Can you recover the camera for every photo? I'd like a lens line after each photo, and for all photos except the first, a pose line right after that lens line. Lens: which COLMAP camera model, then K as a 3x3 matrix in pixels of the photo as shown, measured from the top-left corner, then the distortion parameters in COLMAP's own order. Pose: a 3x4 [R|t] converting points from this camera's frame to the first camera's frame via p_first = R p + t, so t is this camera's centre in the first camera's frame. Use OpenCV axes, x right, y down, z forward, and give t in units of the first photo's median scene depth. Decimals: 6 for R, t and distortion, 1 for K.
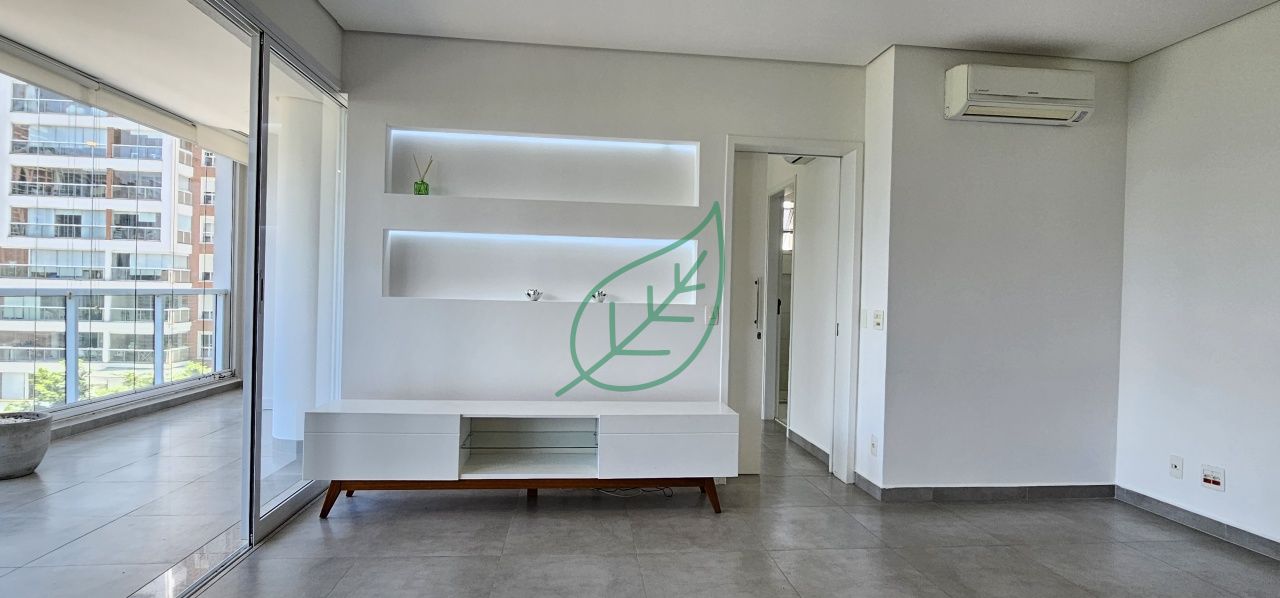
lens RADIAL K [[645.3, 0, 649.8], [0, 645.3, 299.8], [0, 0, 1]] dist [-0.004311, 0.001433]
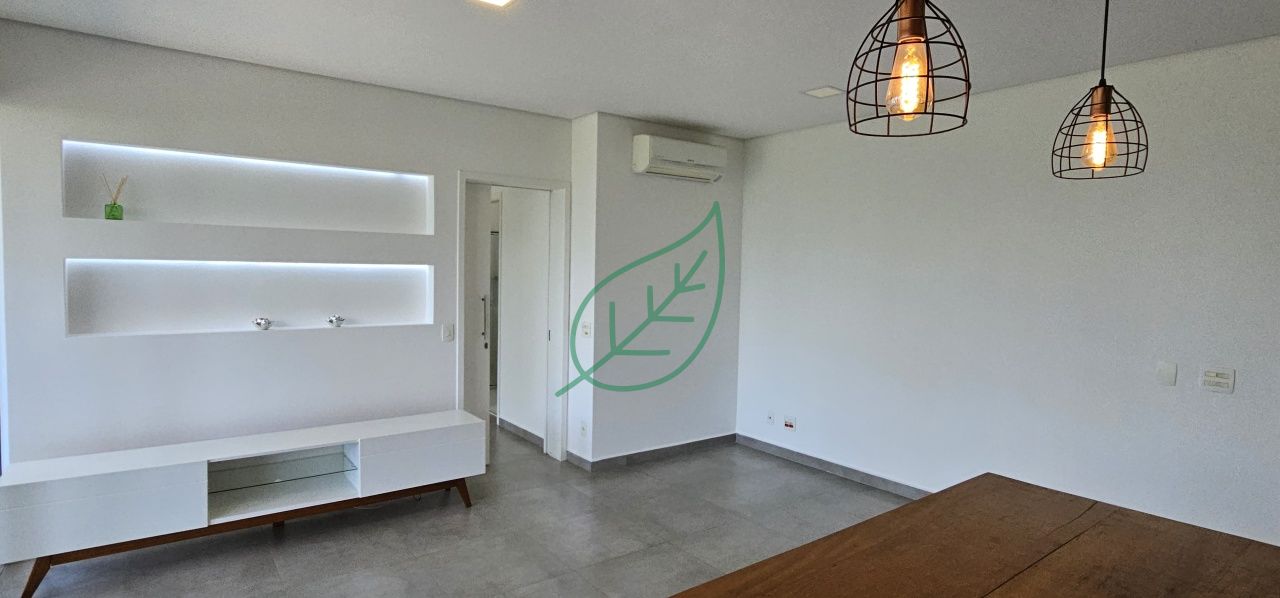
lens RADIAL K [[645.3, 0, 649.8], [0, 645.3, 299.8], [0, 0, 1]] dist [-0.004311, 0.001433]
pose [[0.861553, -0.033664, 0.506550, -0.170167], [0.005265, 0.998338, 0.057391, -0.097042], [-0.507640, -0.046779, 0.860298, -0.136437]]
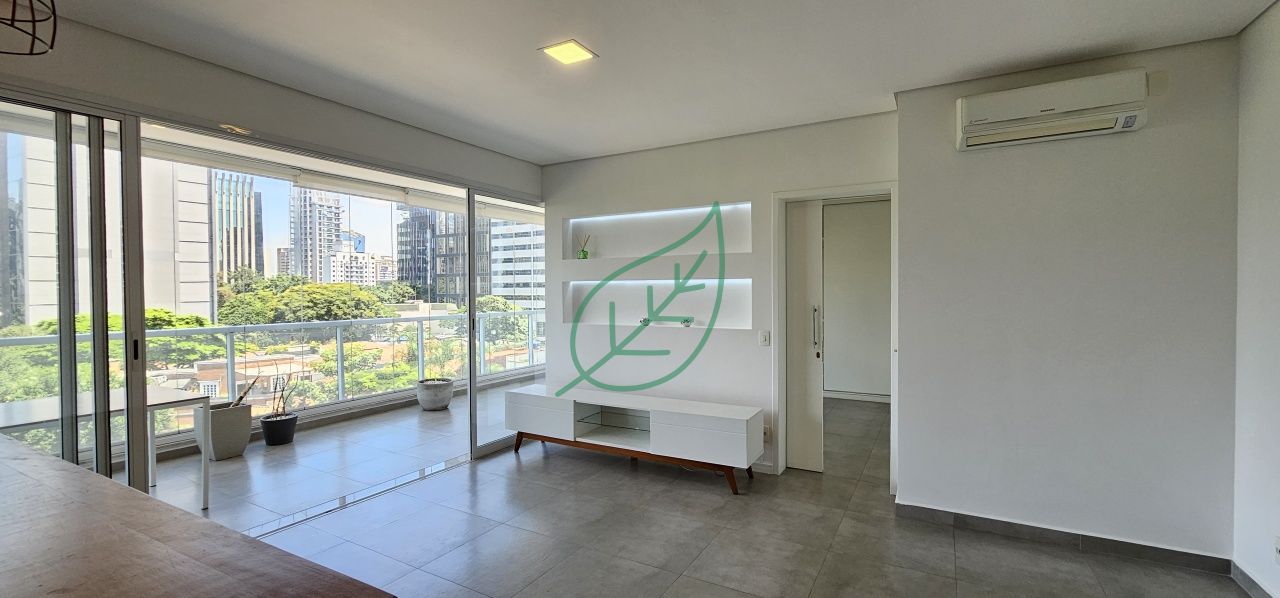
lens RADIAL K [[522.8, 0, 648.8], [0, 522.8, 299.5], [0, 0, 1]] dist [-0.004793, 0.001000]
pose [[0.813721, -0.019892, -0.580915, 0.516222], [0.020014, 0.999780, -0.006200, -0.050025], [0.580911, -0.006581, 0.813940, 0.045461]]
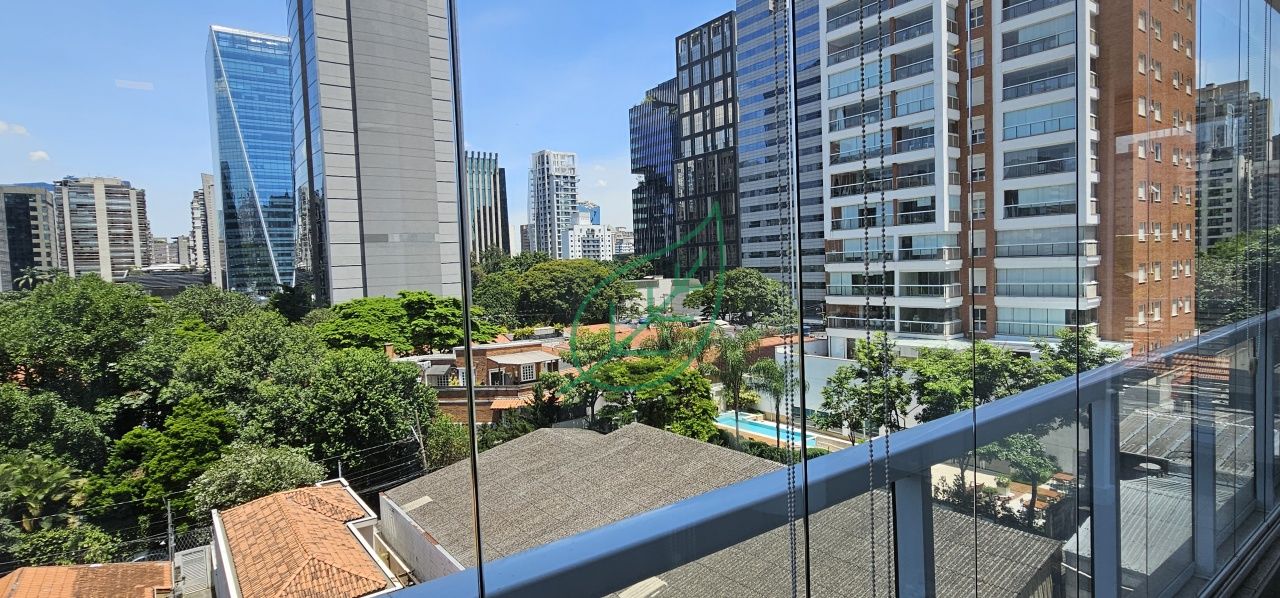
lens RADIAL K [[643.9, 0, 651.3], [0, 643.9, 300.6], [0, 0, 1]] dist [-0.007435, 0.005031]
pose [[0.505189, 0.001614, -0.863007, -0.892926], [0.041988, 0.998768, 0.026446, -0.109208], [0.861987, -0.049596, 0.504499, 0.478021]]
